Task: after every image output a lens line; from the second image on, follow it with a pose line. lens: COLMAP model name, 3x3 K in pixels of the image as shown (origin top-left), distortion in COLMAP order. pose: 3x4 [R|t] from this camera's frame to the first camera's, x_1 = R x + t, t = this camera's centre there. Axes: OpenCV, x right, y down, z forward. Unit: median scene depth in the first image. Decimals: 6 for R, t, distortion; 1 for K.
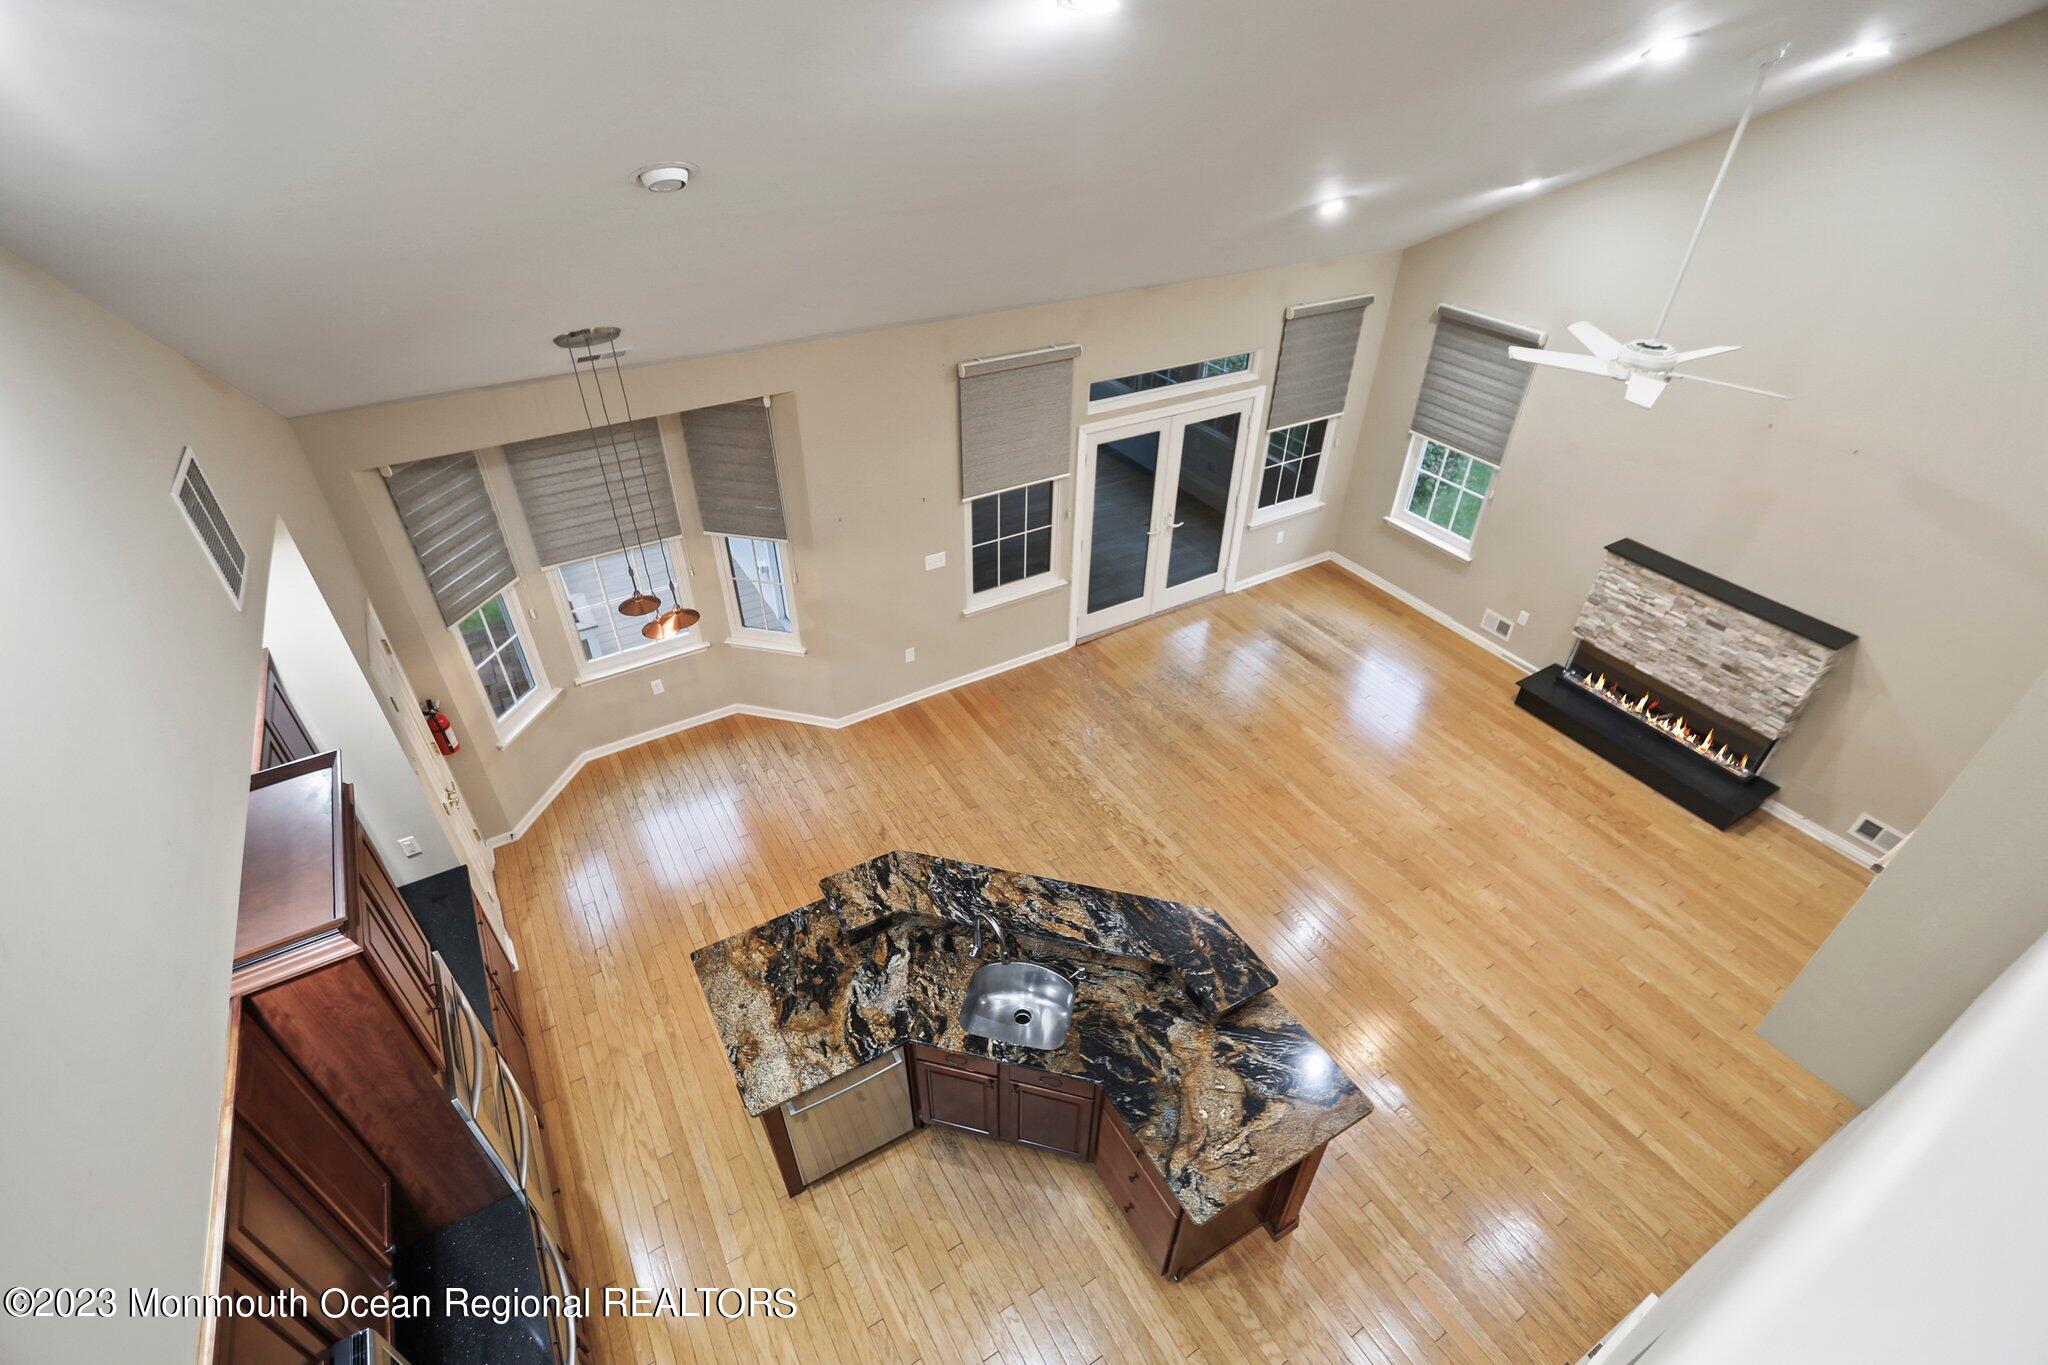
lens RADIAL K [[933.1, 0, 1024.7], [0, 933.1, 688.2], [0, 0, 1]] dist [-0.035878, 0.026879]
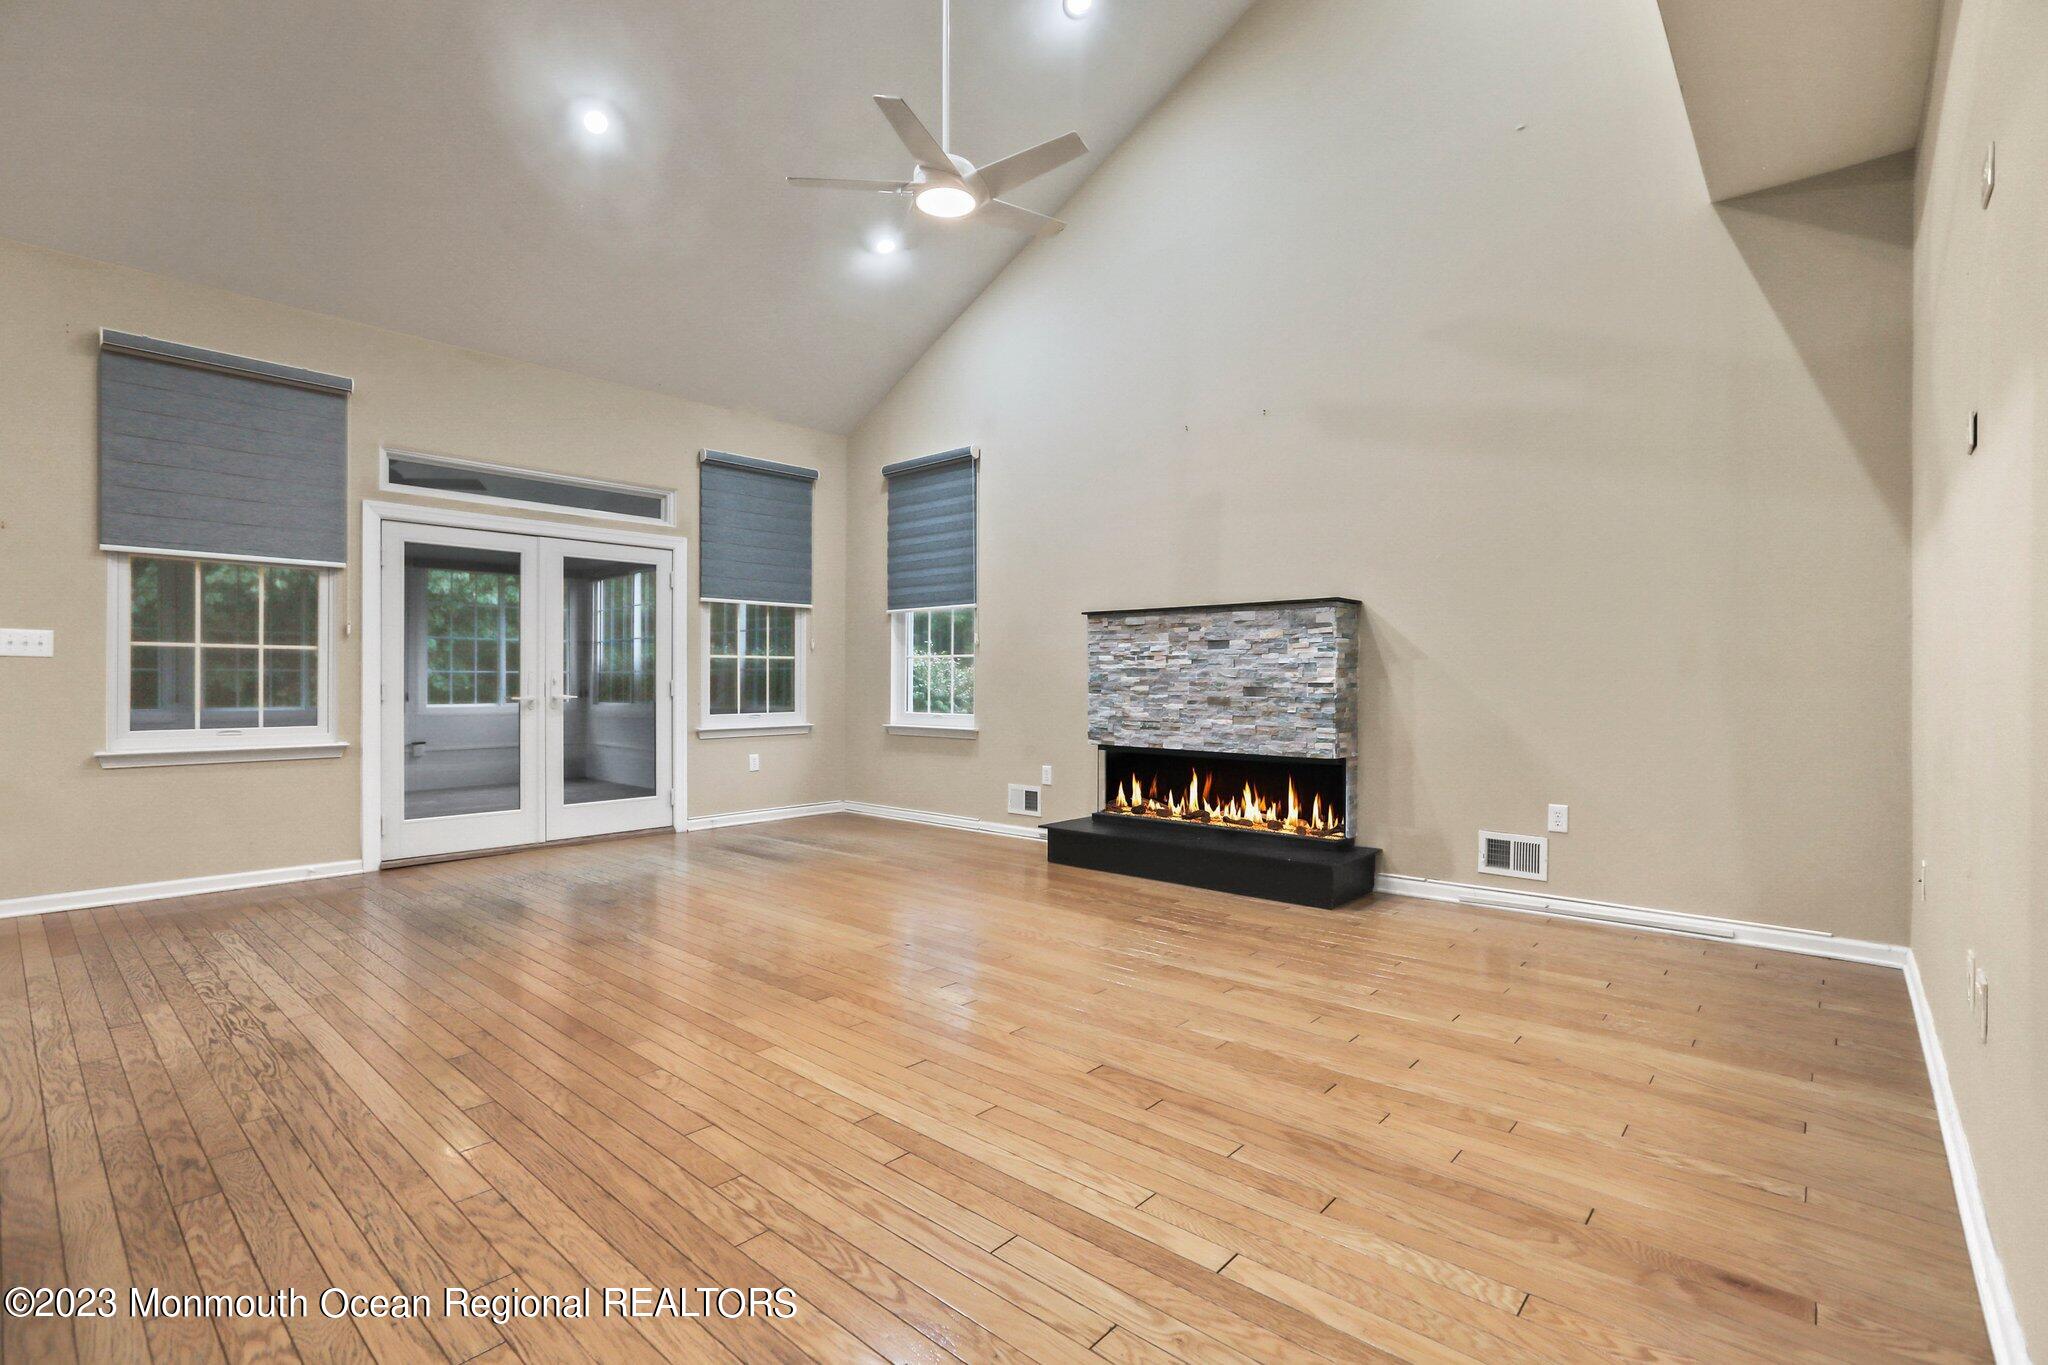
lens RADIAL K [[941.9, 0, 1025.1], [0, 941.9, 676.6], [0, 0, 1]] dist [-0.037129, 0.020896]
pose [[0.956064, -0.010537, 0.292969, 0.363422], [0.184527, 0.798173, -0.573472, 0.361912], [-0.227797, 0.602336, 0.765049, 0.451540]]
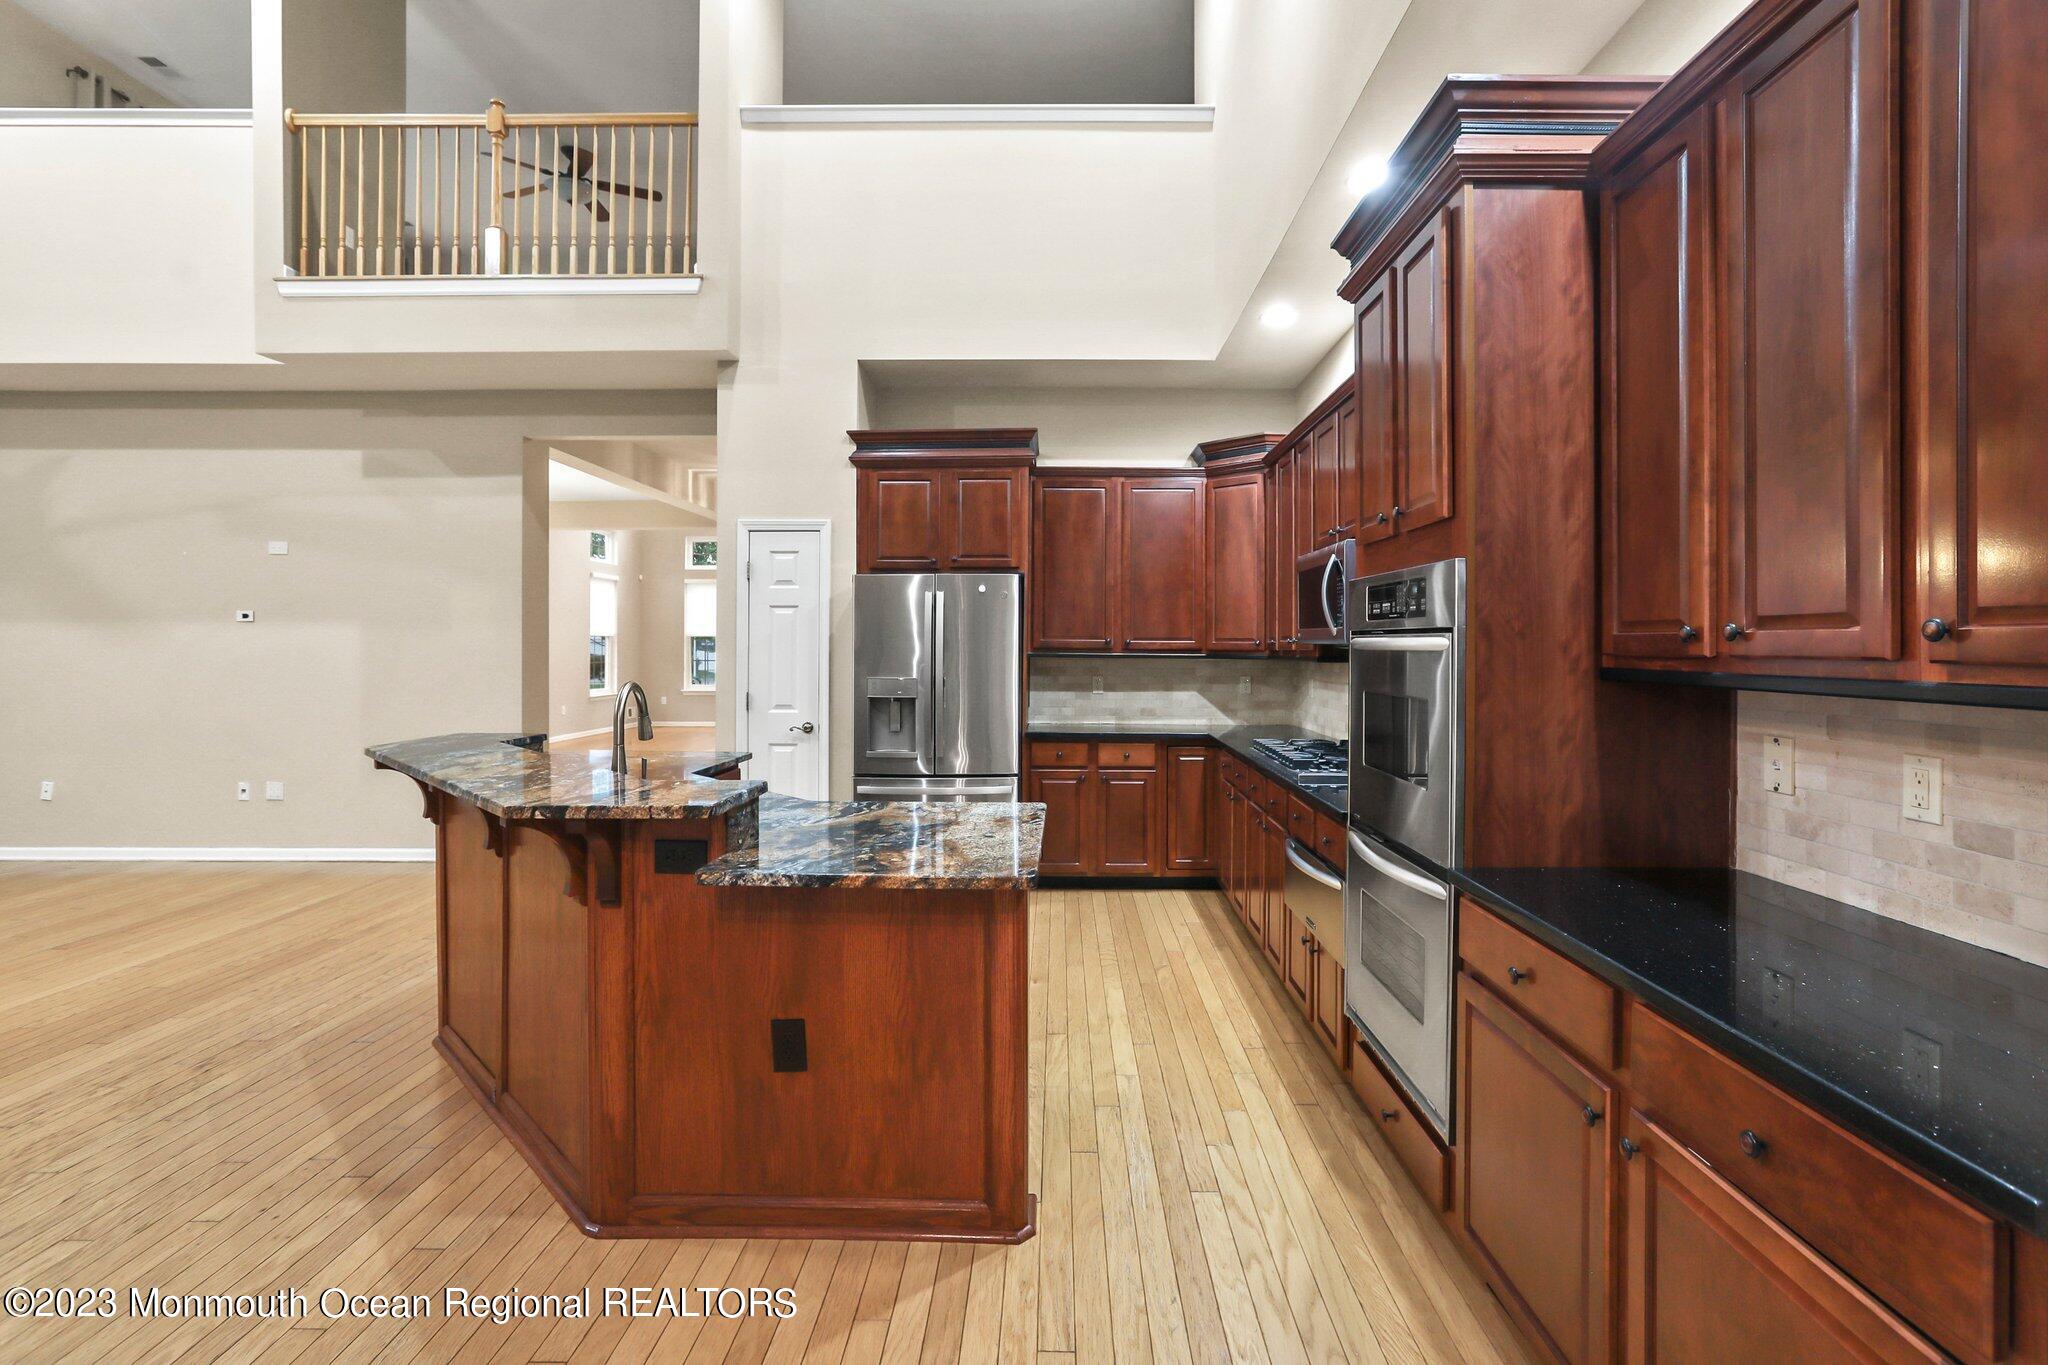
lens RADIAL K [[952.2, 0, 1047.5], [0, 952.2, 653.0], [0, 0, 1]] dist [-0.030626, 0.015473]
pose [[-0.850225, -0.017001, 0.526145, -0.413882], [0.305204, 0.798433, 0.518995, -0.014985], [-0.428915, 0.601844, -0.673659, 0.857520]]
